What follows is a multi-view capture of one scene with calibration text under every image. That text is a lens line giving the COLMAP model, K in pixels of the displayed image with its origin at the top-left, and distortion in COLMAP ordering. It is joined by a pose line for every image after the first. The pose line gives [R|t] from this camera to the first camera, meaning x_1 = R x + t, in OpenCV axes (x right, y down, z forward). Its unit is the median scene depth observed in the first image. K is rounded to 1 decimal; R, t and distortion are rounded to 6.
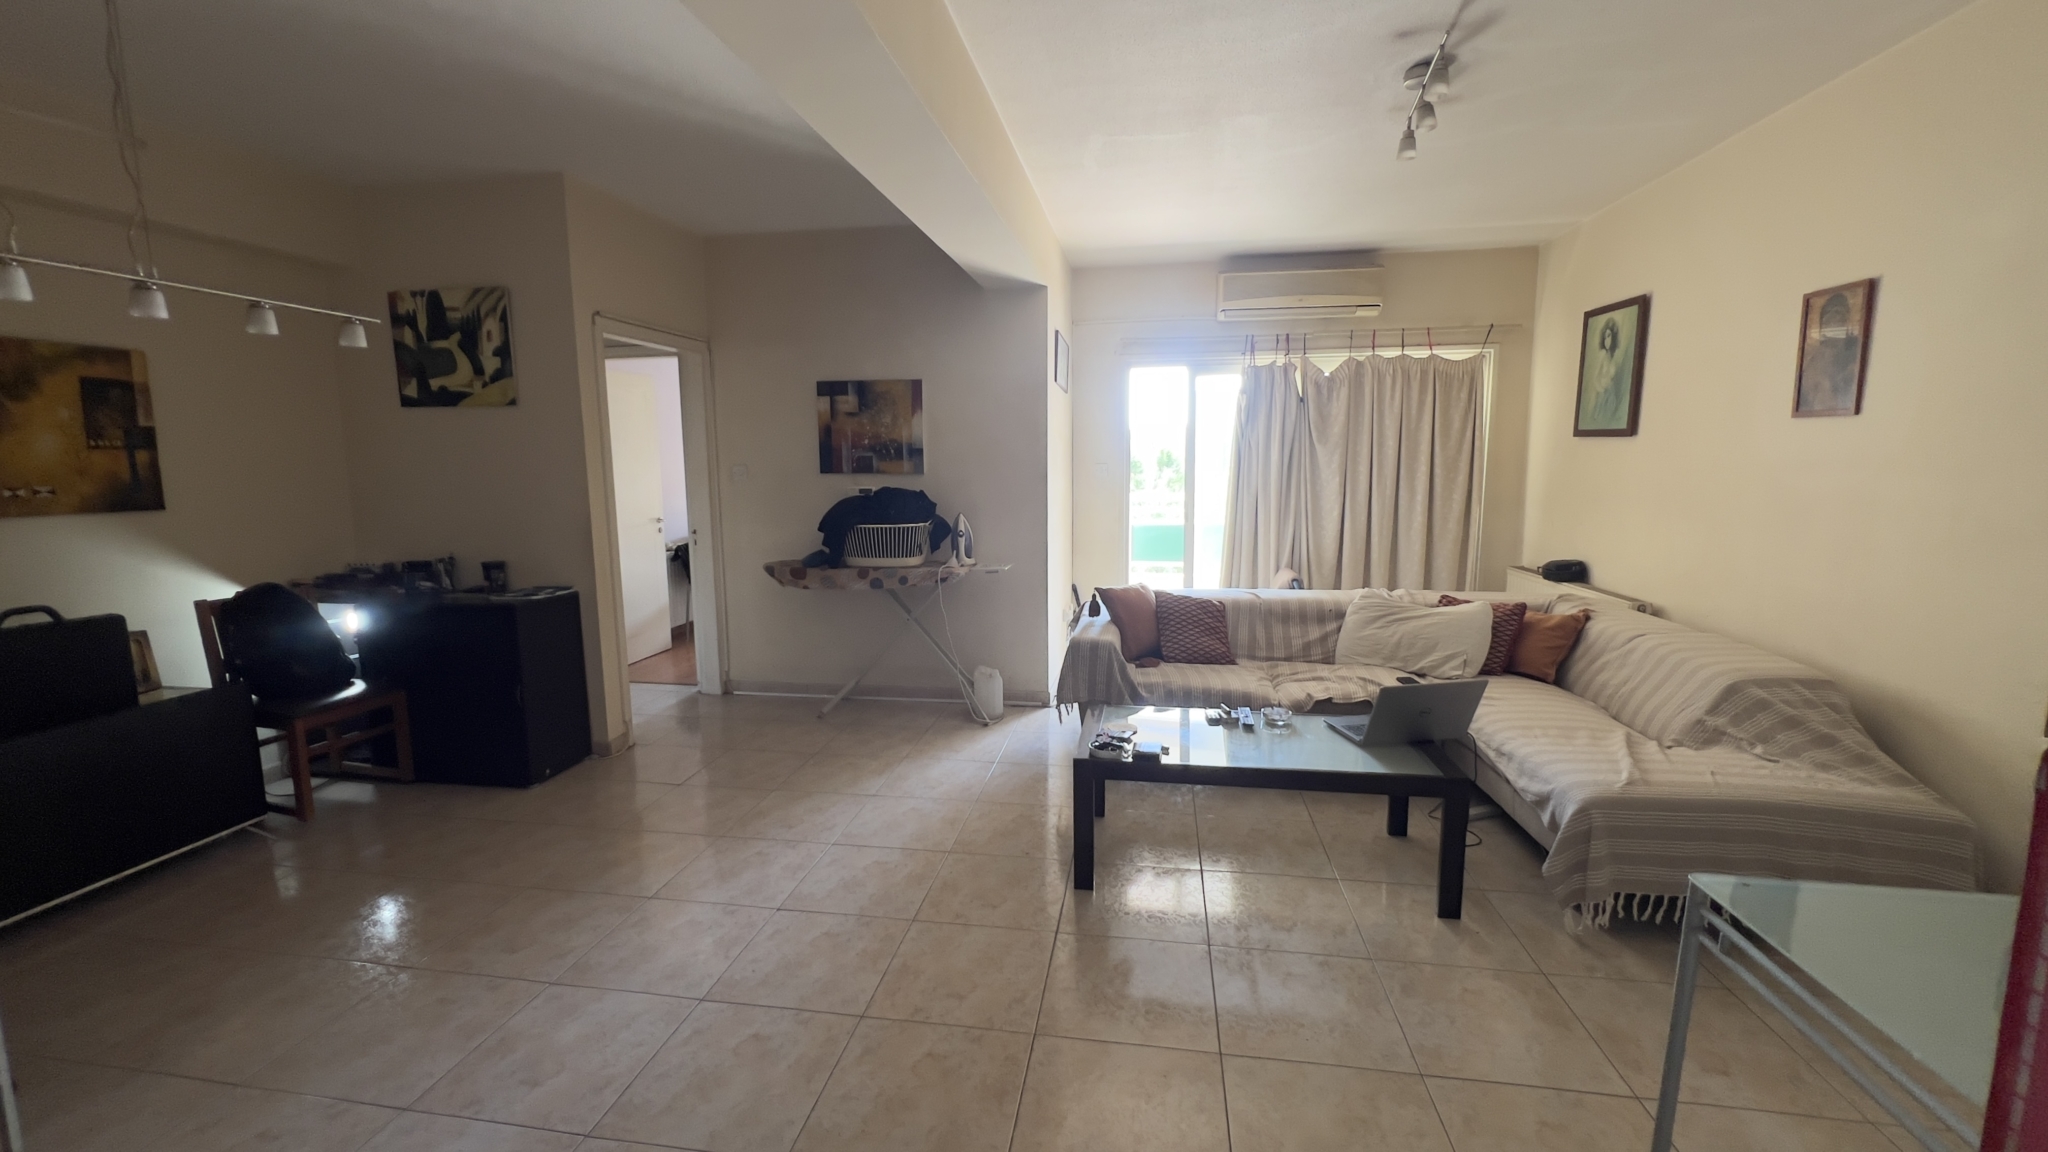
lens RADIAL K [[826.4, 0, 1023.1], [0, 826.4, 570.6], [0, 0, 1]] dist [-0.000787, -0.000187]
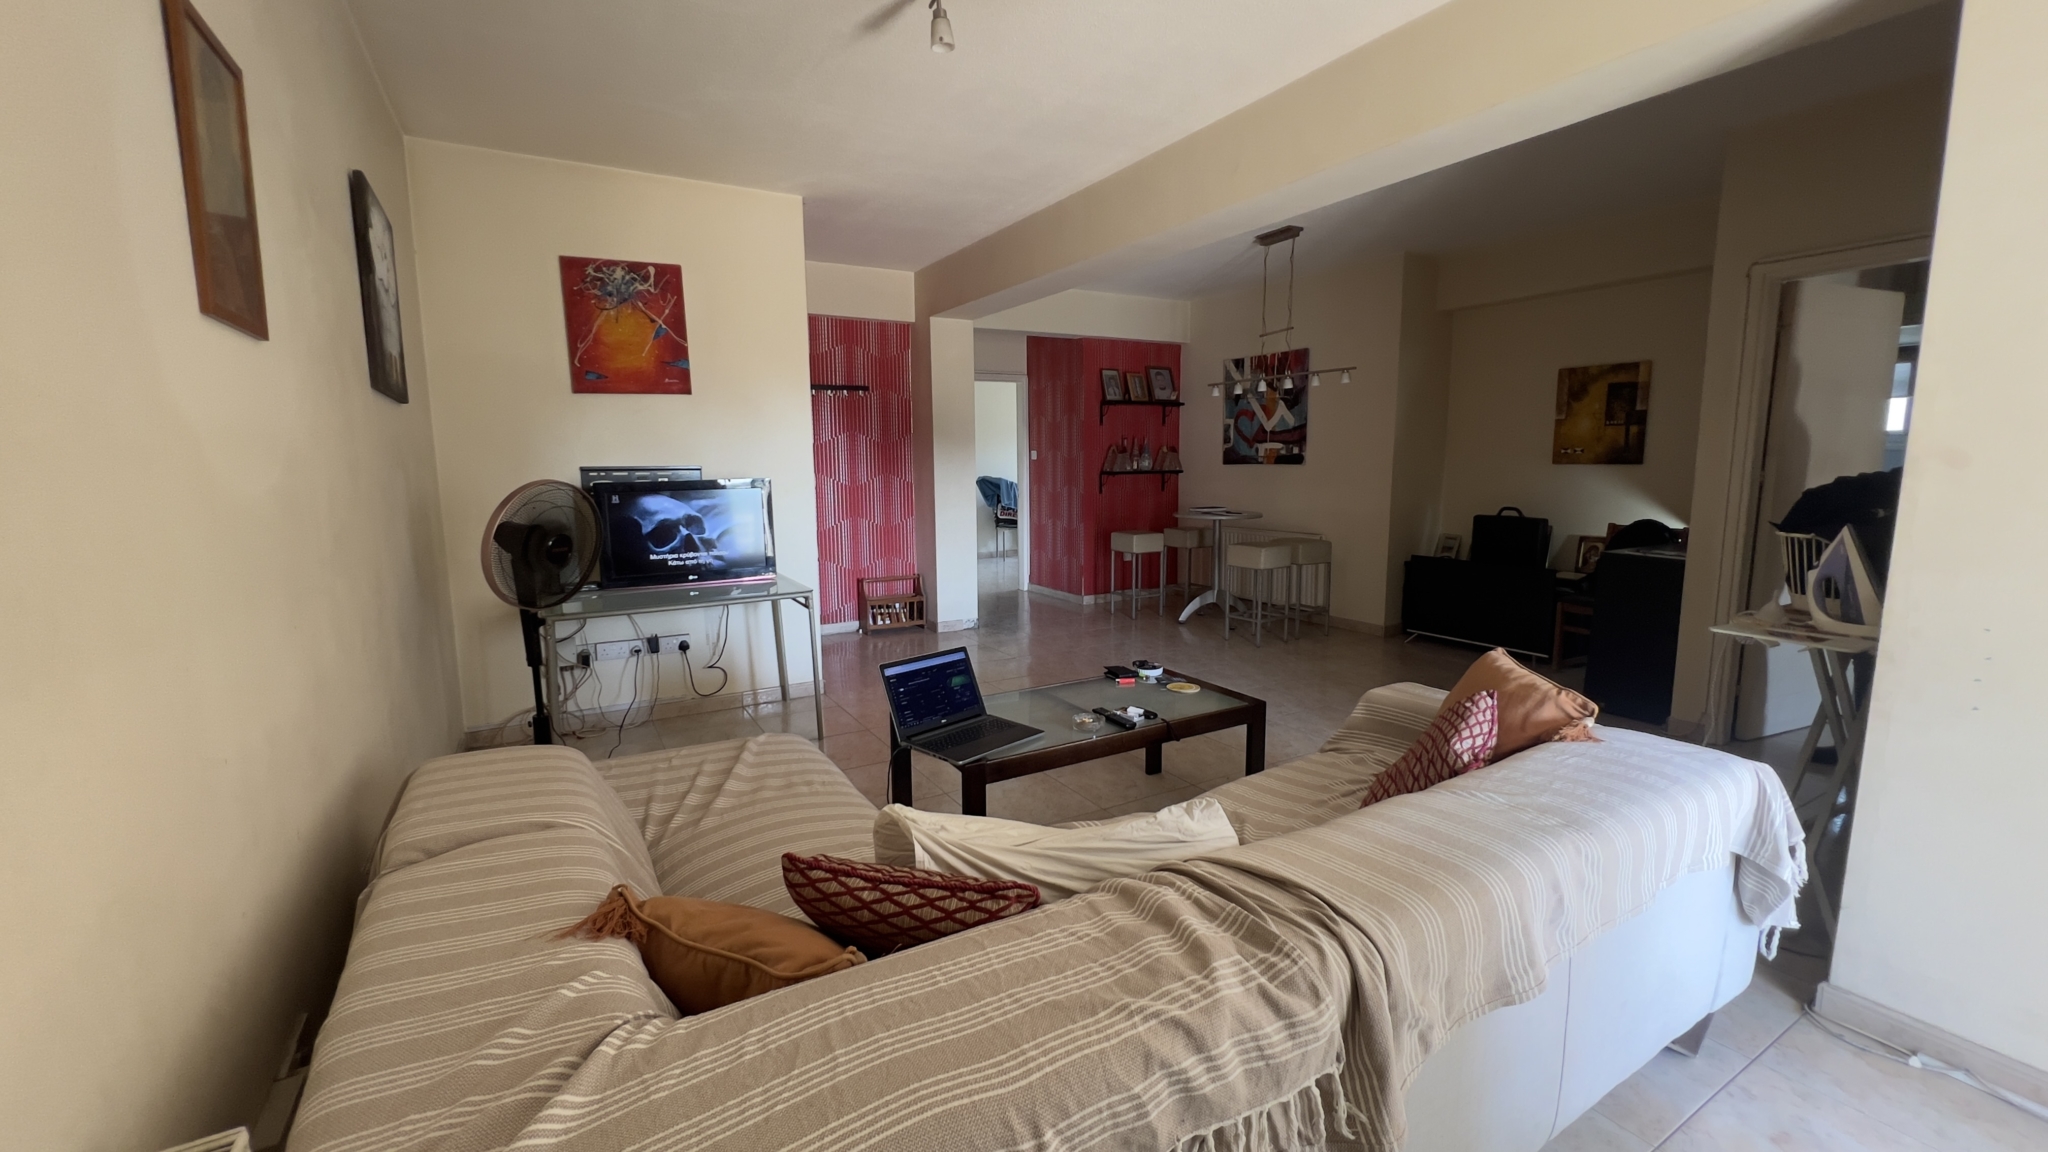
lens RADIAL K [[826.4, 0, 1023.5], [0, 826.4, 569.1], [0, 0, 1]] dist [-0.000787, -0.000187]
pose [[-0.772081, 0.101976, -0.627290, 0.894412], [-0.064903, 0.969230, 0.237447, -0.188204], [0.632202, 0.224041, -0.741705, 1.573858]]
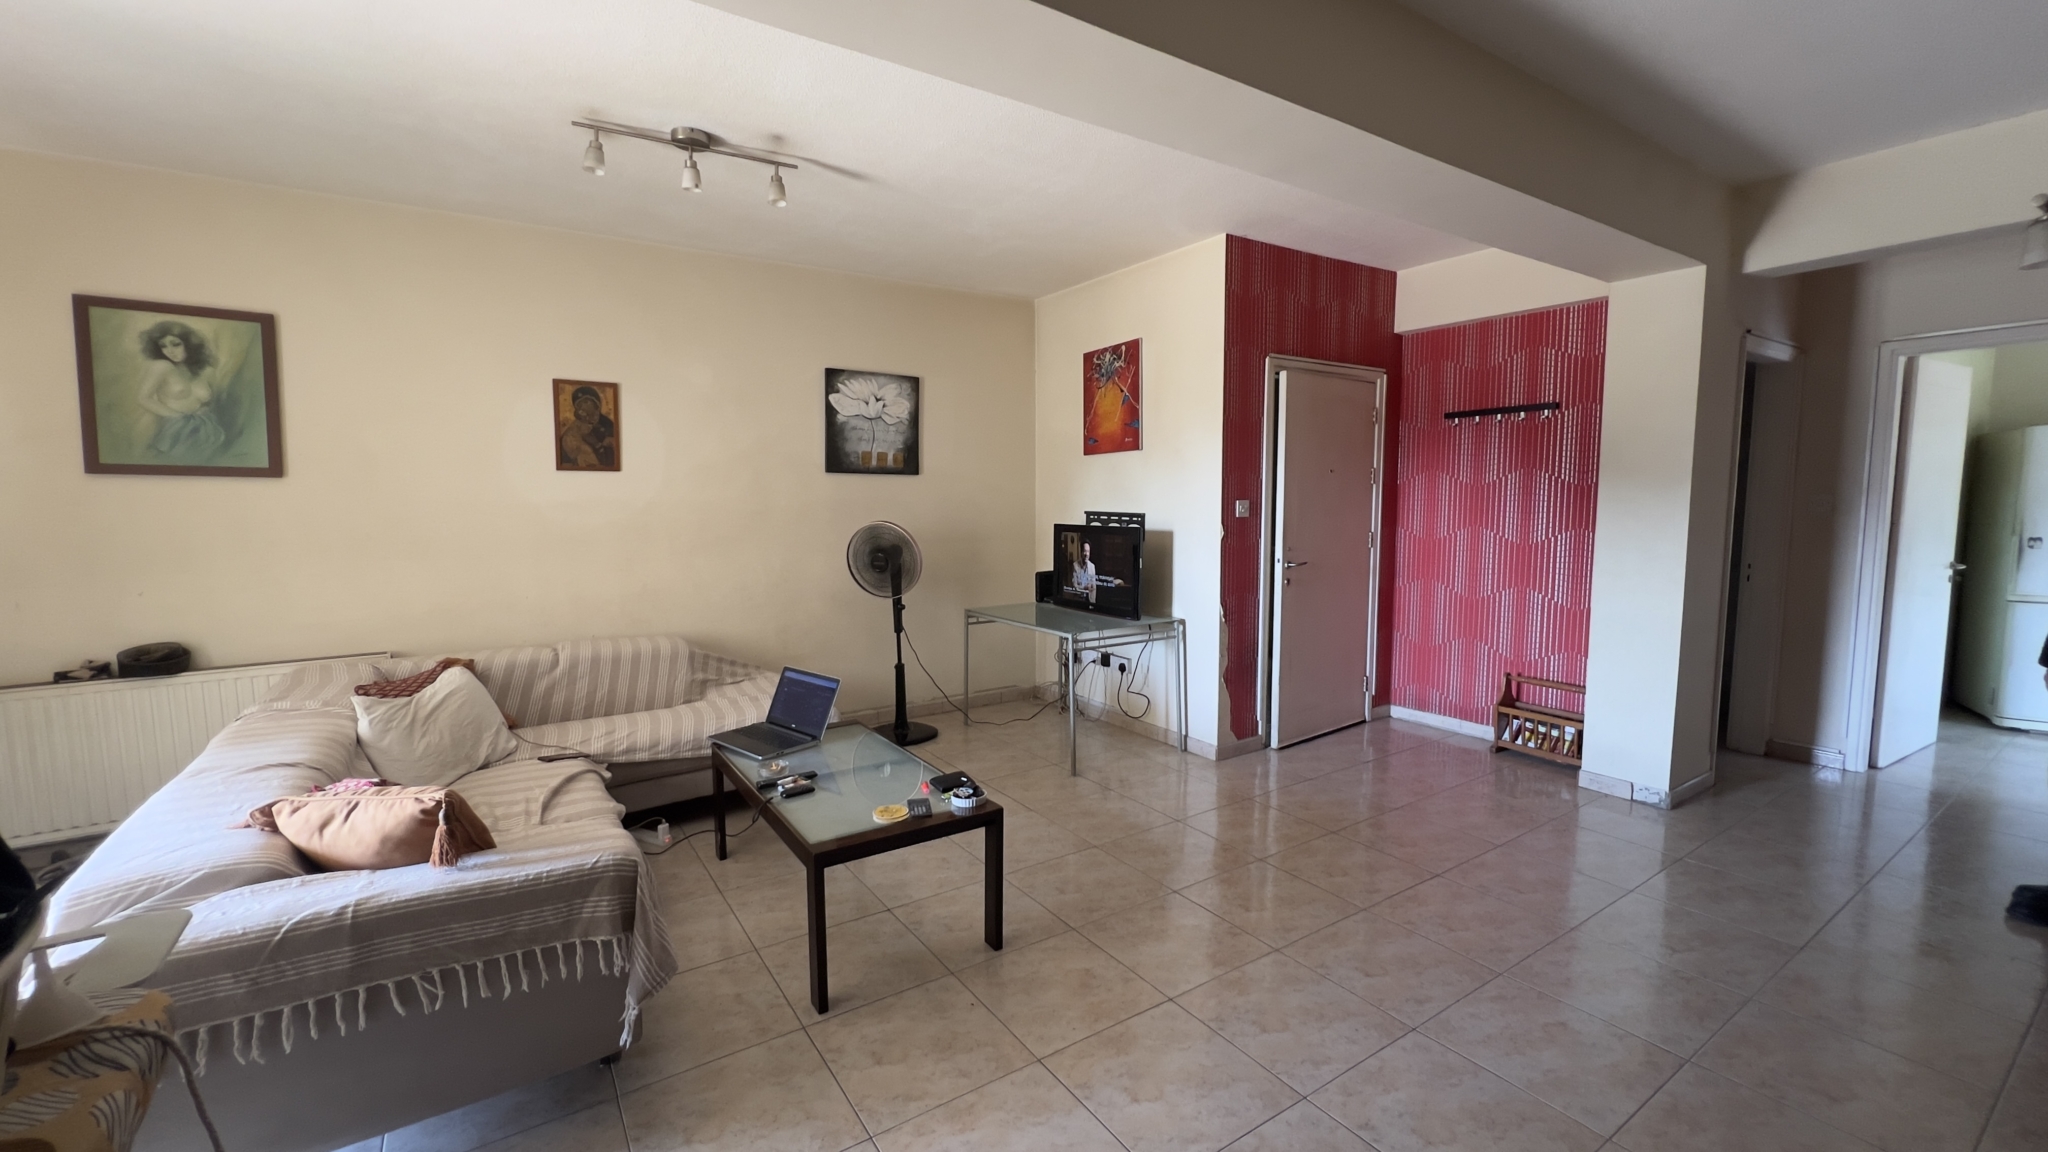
lens RADIAL K [[826.4, 0, 1011.2], [0, 826.4, 574.6], [0, 0, 1]] dist [-0.000787, -0.000187]
pose [[-0.675459, -0.059157, 0.735021, -0.554170], [0.107942, 0.978108, 0.177916, -0.180813], [-0.729455, 0.199515, -0.654286, 1.381172]]
